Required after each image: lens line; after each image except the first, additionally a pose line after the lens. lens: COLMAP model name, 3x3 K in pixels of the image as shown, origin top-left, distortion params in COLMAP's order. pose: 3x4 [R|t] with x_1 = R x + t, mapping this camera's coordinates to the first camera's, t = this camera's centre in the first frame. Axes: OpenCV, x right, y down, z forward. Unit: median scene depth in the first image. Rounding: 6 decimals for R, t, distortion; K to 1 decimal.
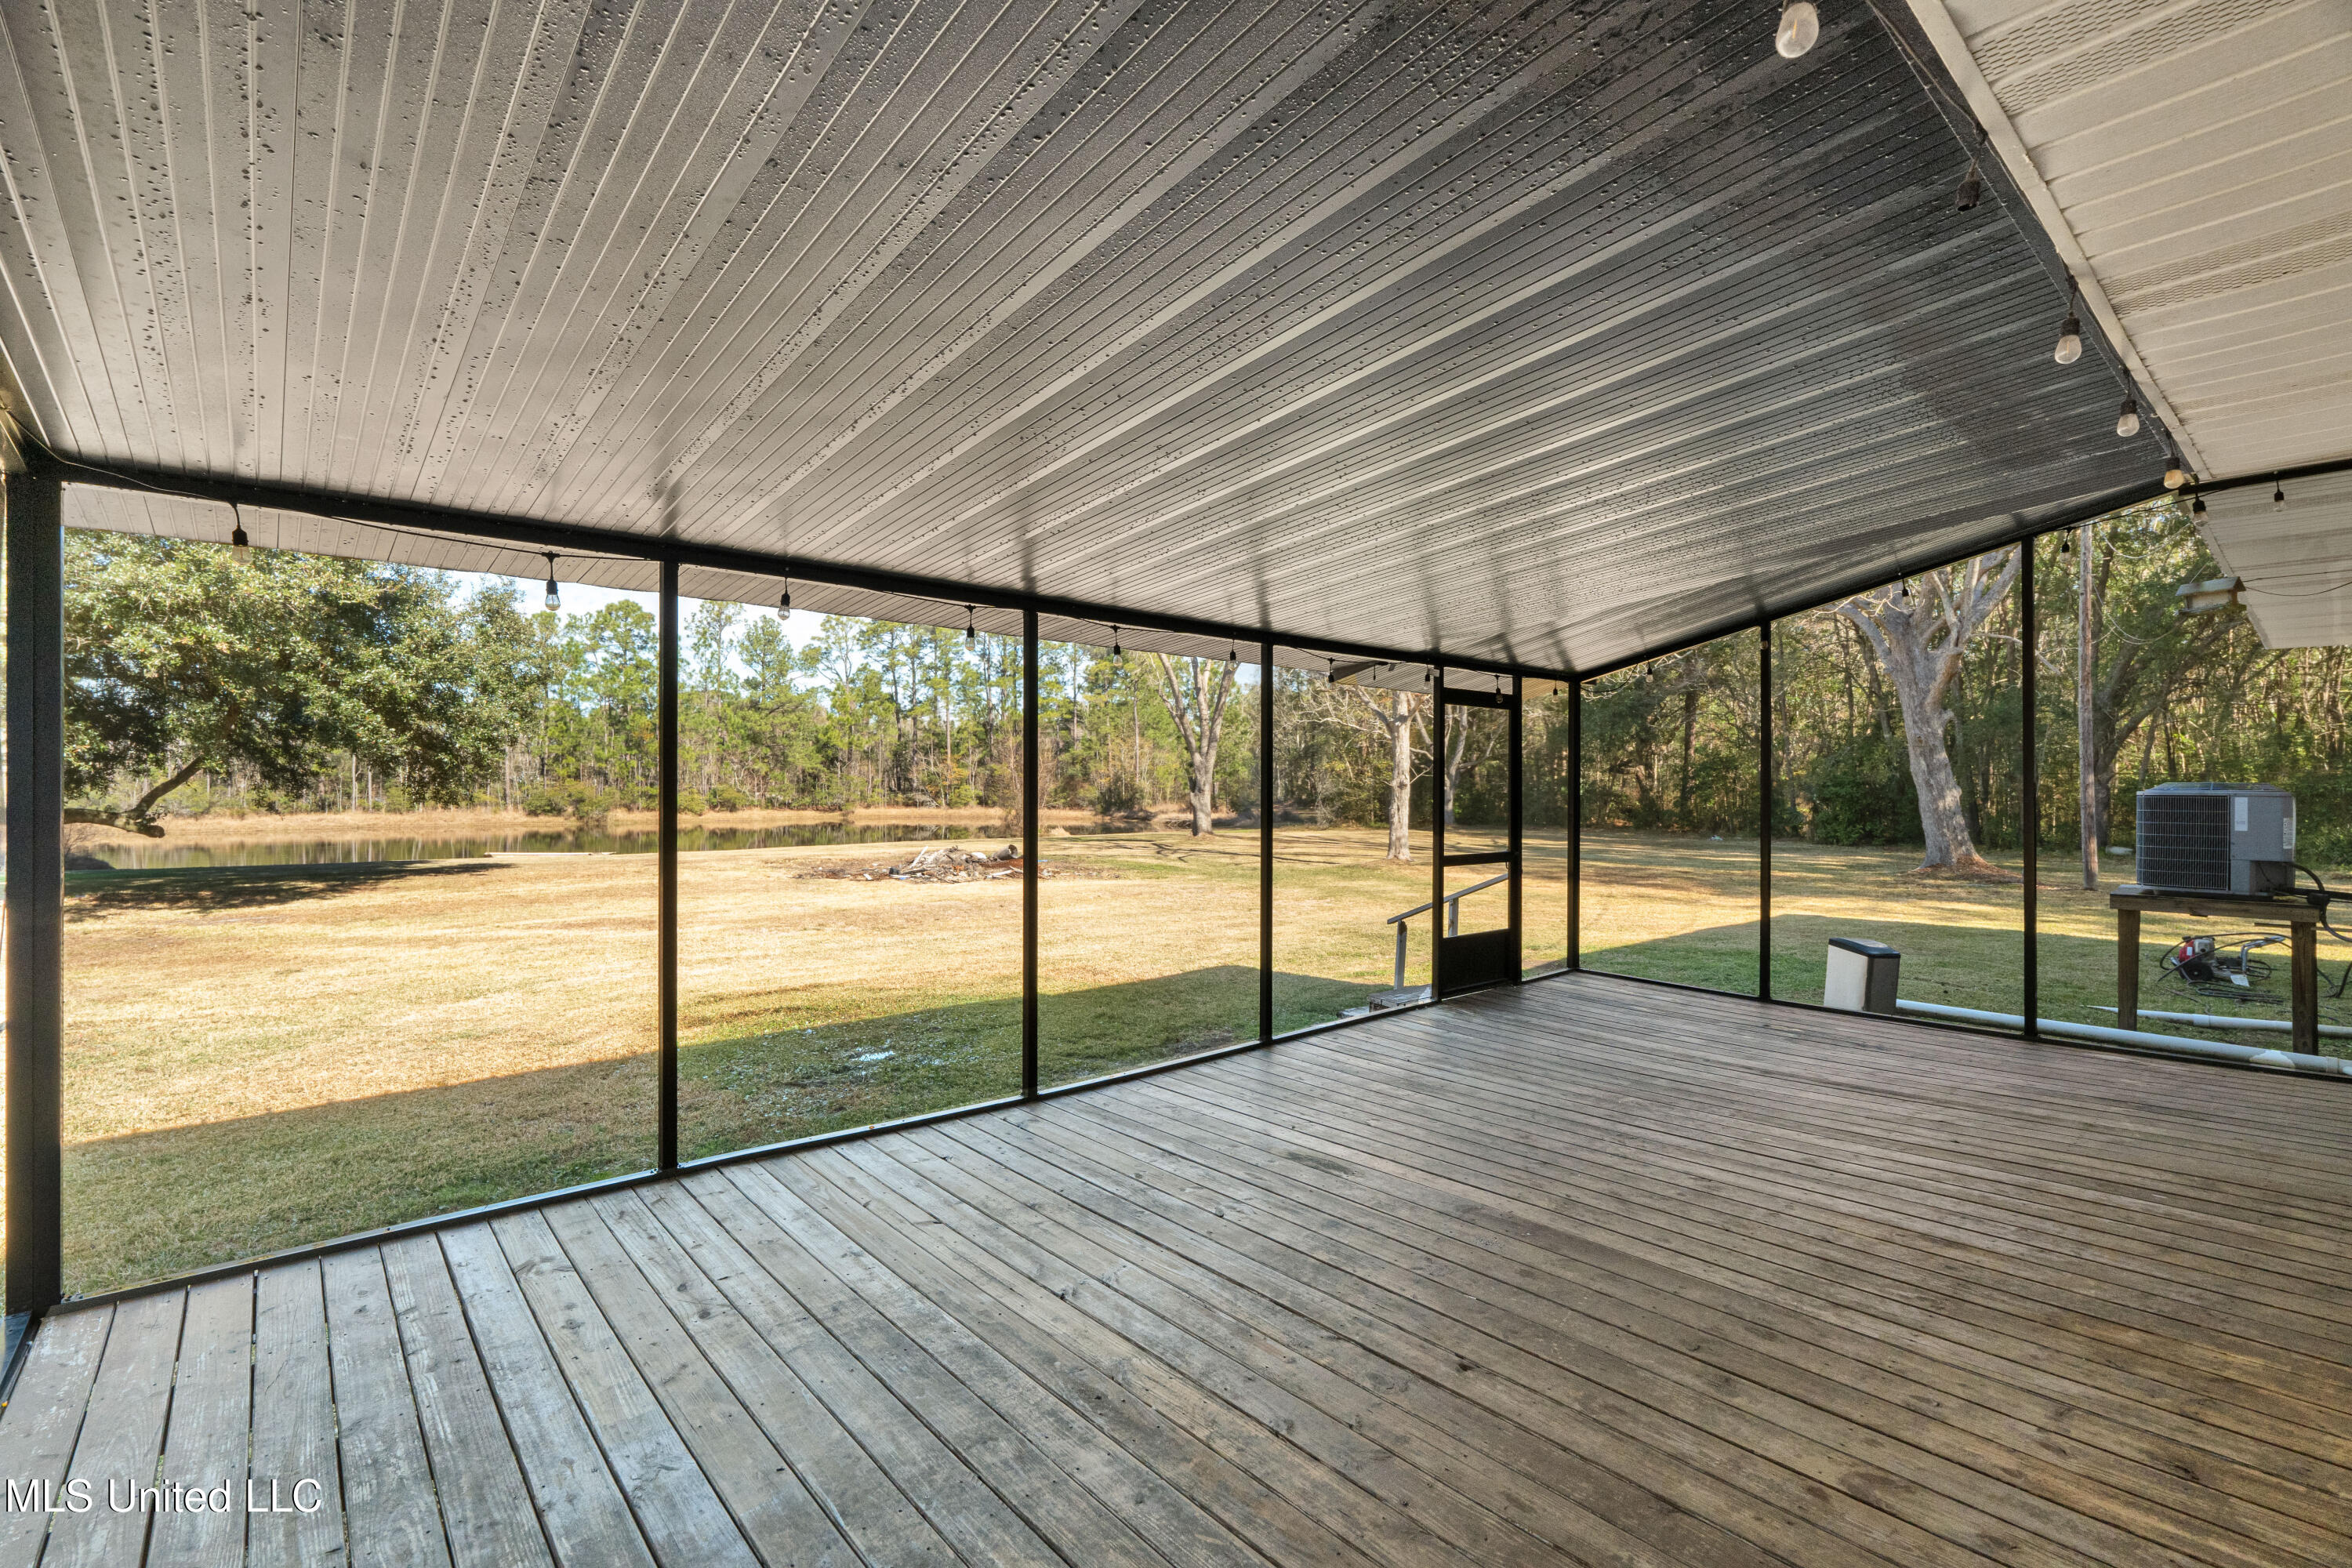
lens RADIAL K [[1057.0, 0, 1168.0], [0, 1057.0, 779.2], [0, 0, 1]] dist [-0.001464, 0.001596]
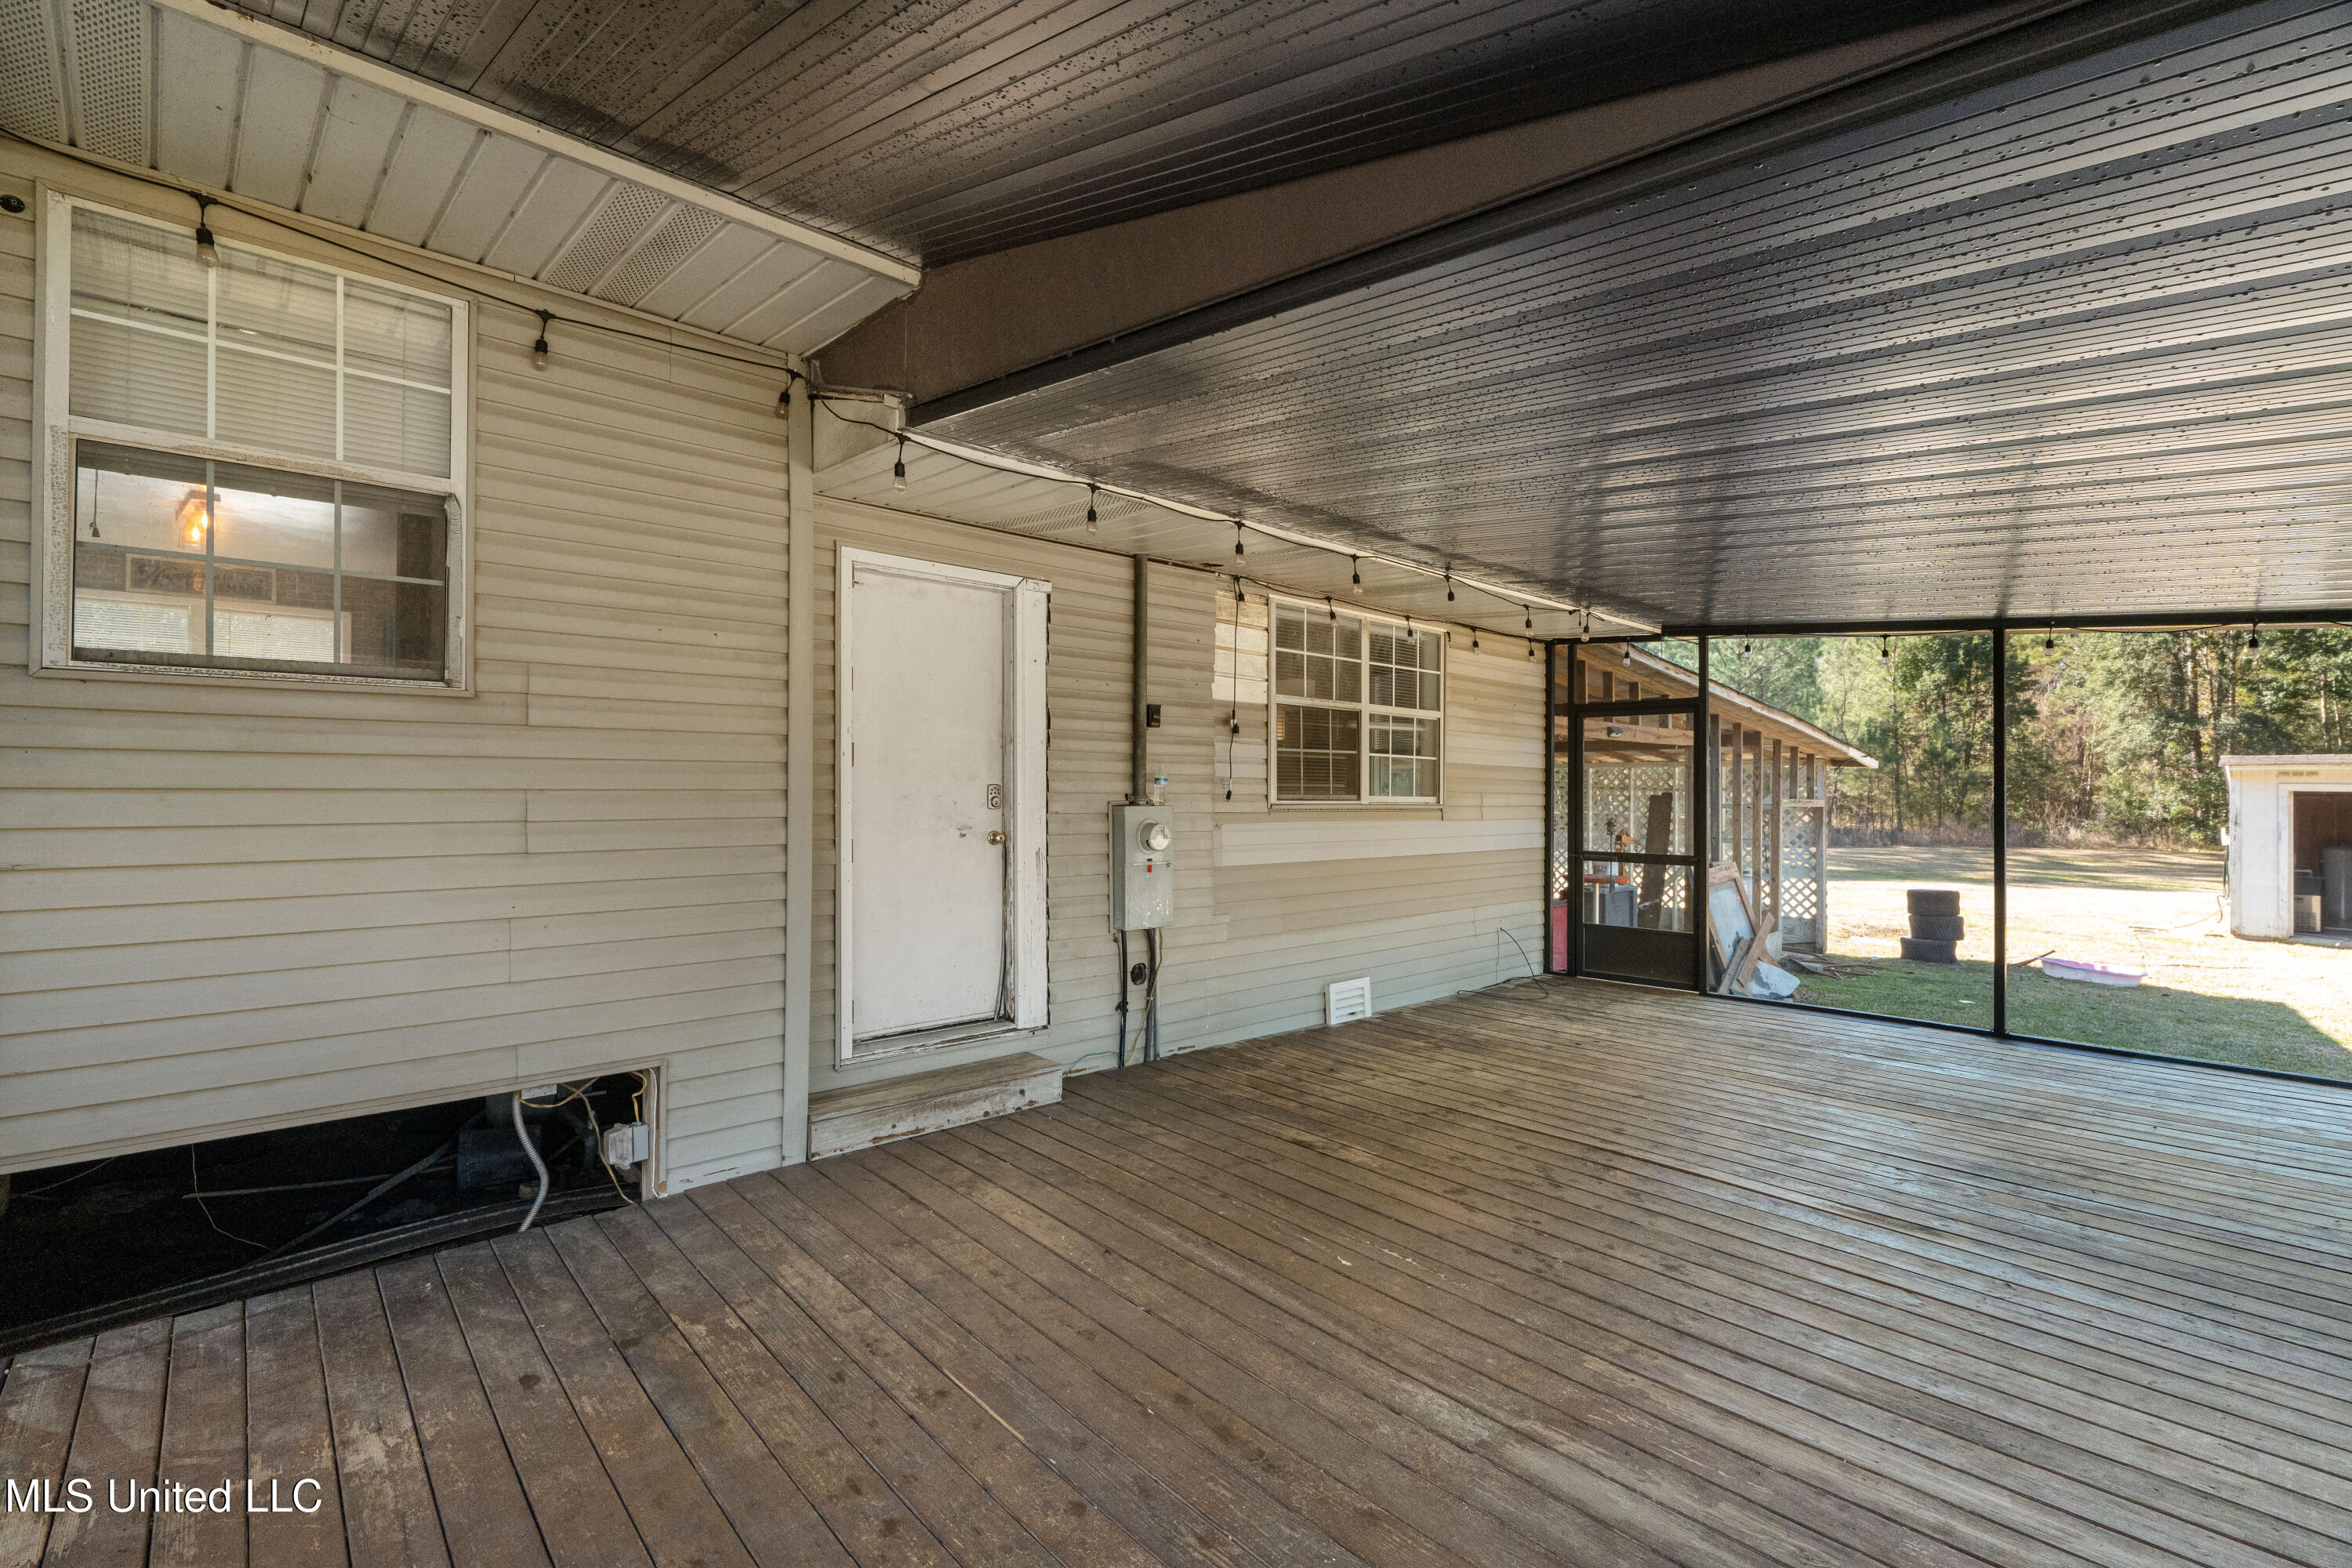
lens RADIAL K [[1057.0, 0, 1168.0], [0, 1057.0, 779.2], [0, 0, 1]] dist [-0.001464, 0.001596]
pose [[-0.999682, -0.008008, -0.023892, 0.882556], [-0.007662, 0.999865, -0.014530, 0.014025], [0.024005, -0.014342, -0.999609, 2.159471]]
